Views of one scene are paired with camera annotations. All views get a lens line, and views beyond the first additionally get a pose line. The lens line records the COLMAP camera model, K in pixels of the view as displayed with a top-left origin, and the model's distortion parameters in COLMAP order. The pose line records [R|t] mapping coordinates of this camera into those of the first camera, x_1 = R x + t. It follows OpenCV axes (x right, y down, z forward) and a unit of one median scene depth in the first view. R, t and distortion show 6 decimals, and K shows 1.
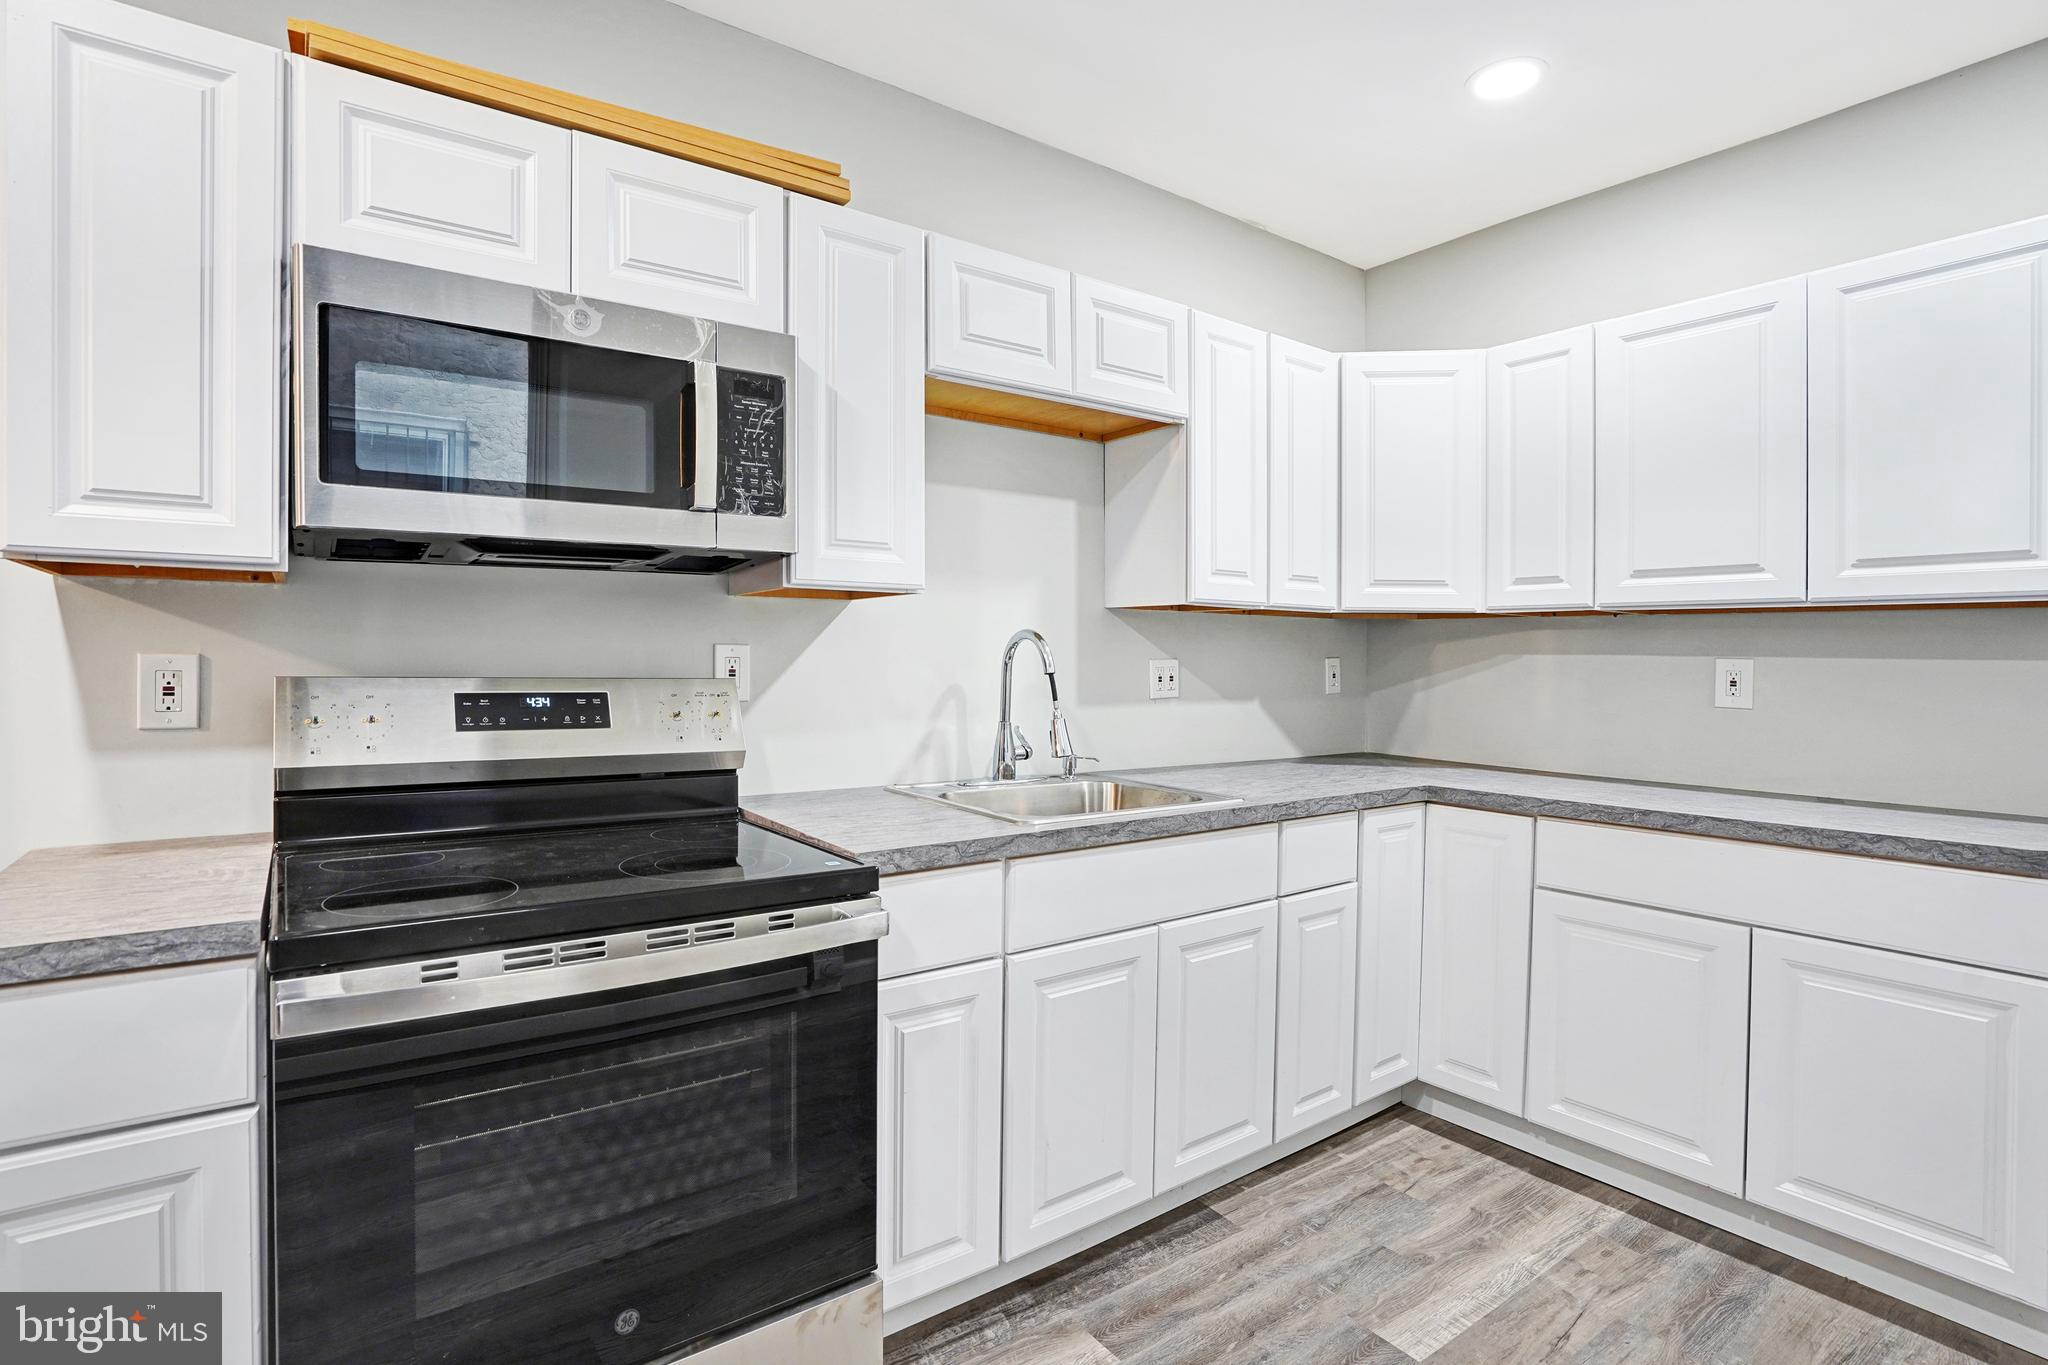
lens RADIAL K [[958.9, 0, 1011.0], [0, 958.9, 669.0], [0, 0, 1]] dist [-0.036988, 0.009347]
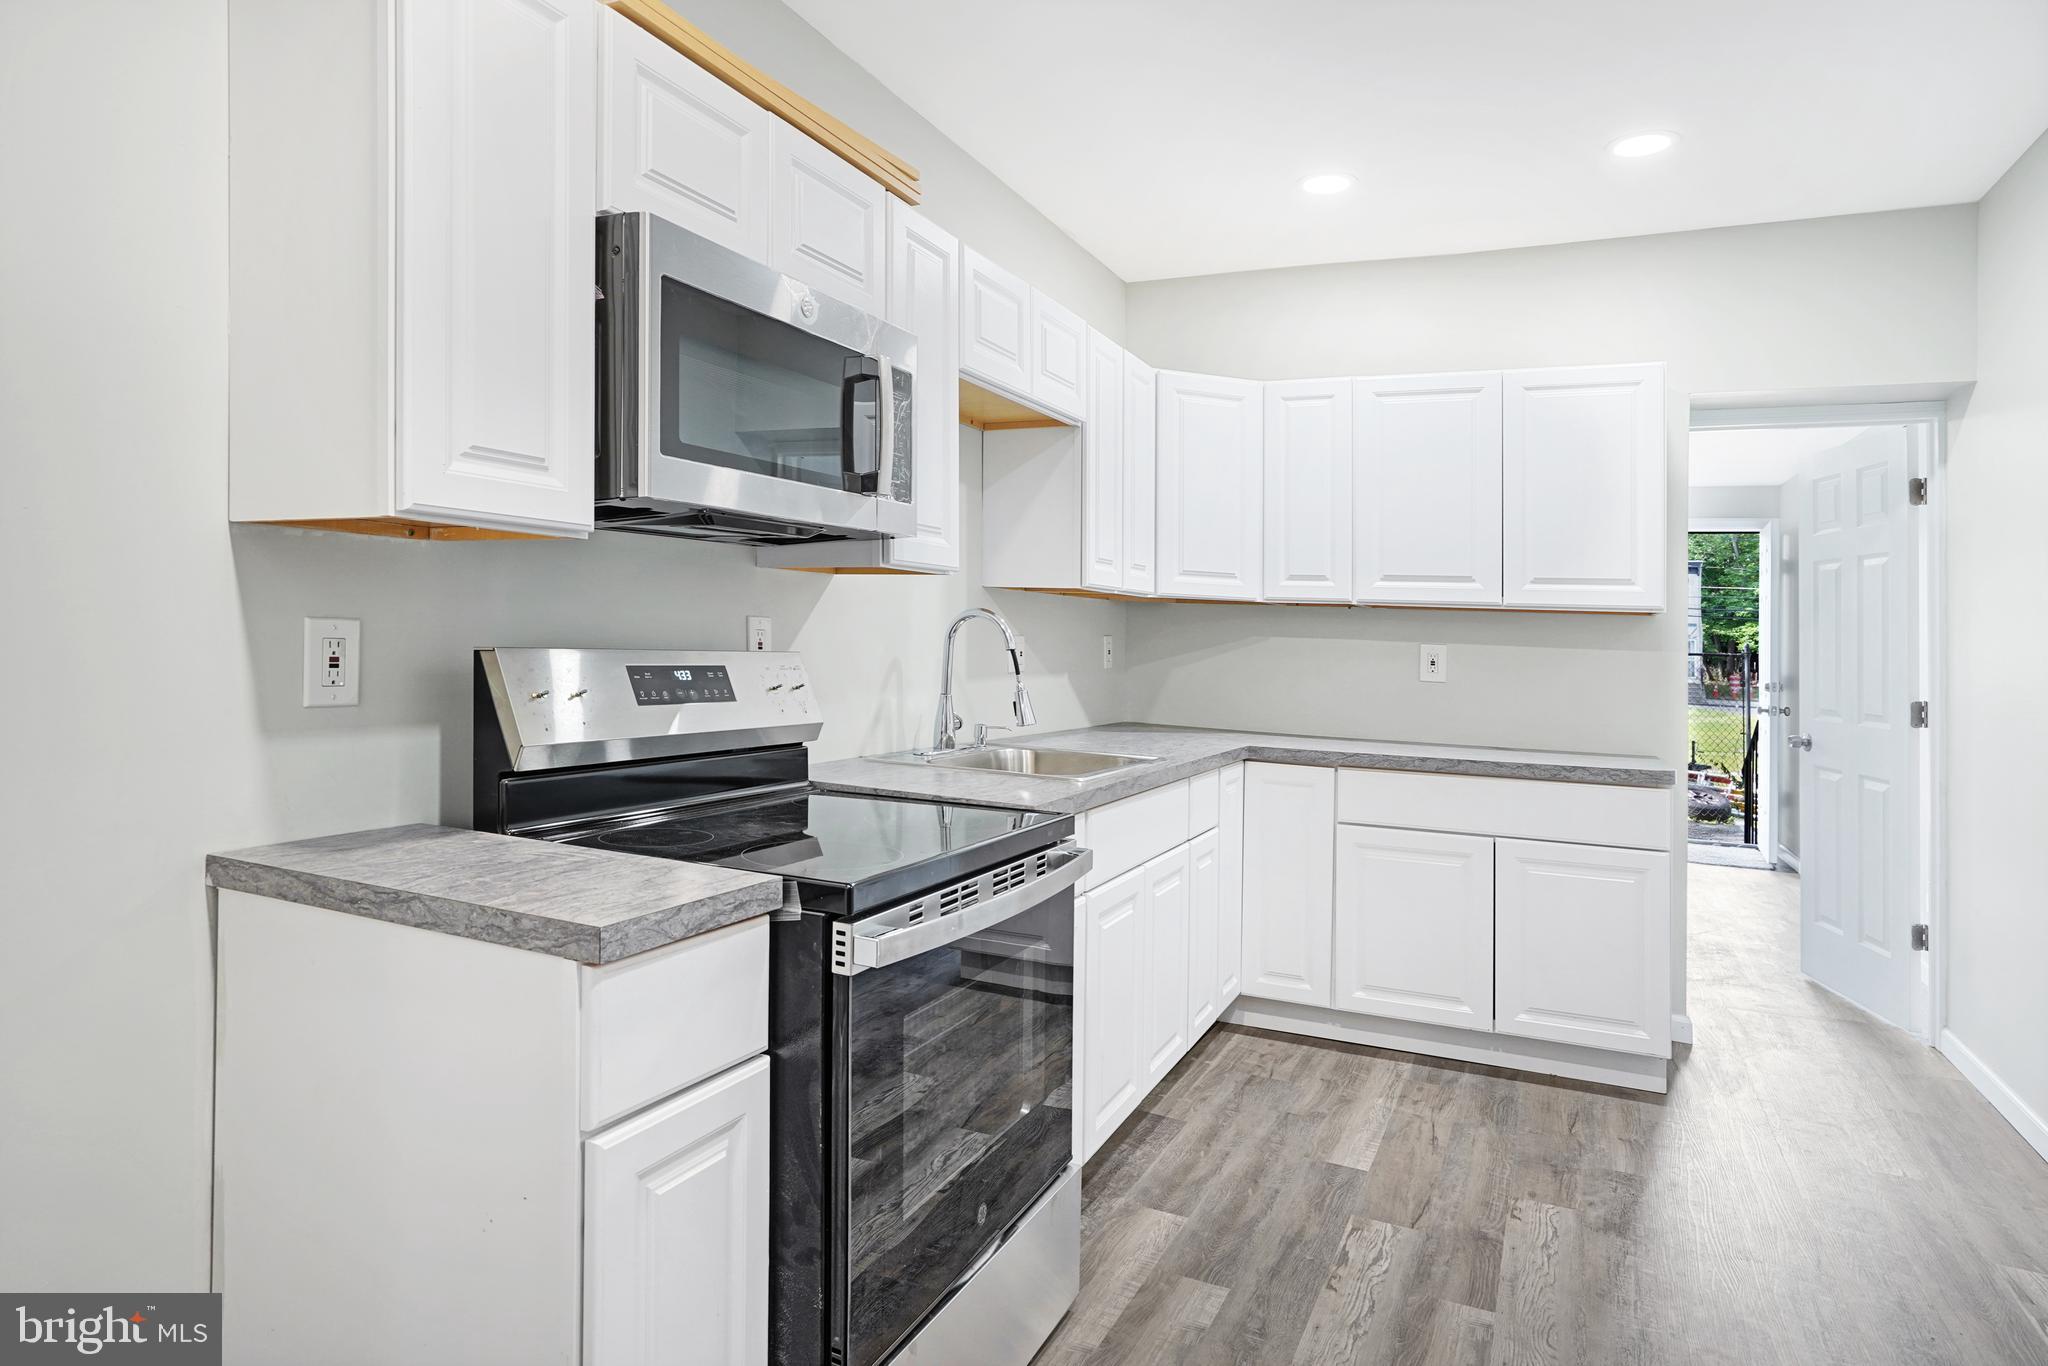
lens RADIAL K [[1121.0, 0, 1004.7], [0, 1121.0, 617.7], [0, 0, 1]] dist [-0.016715, -0.001369]
pose [[0.886010, 0.025933, 0.462941, -0.644698], [-0.017837, 0.999602, -0.021857, -0.004441], [-0.463323, 0.011108, 0.886120, -0.145610]]
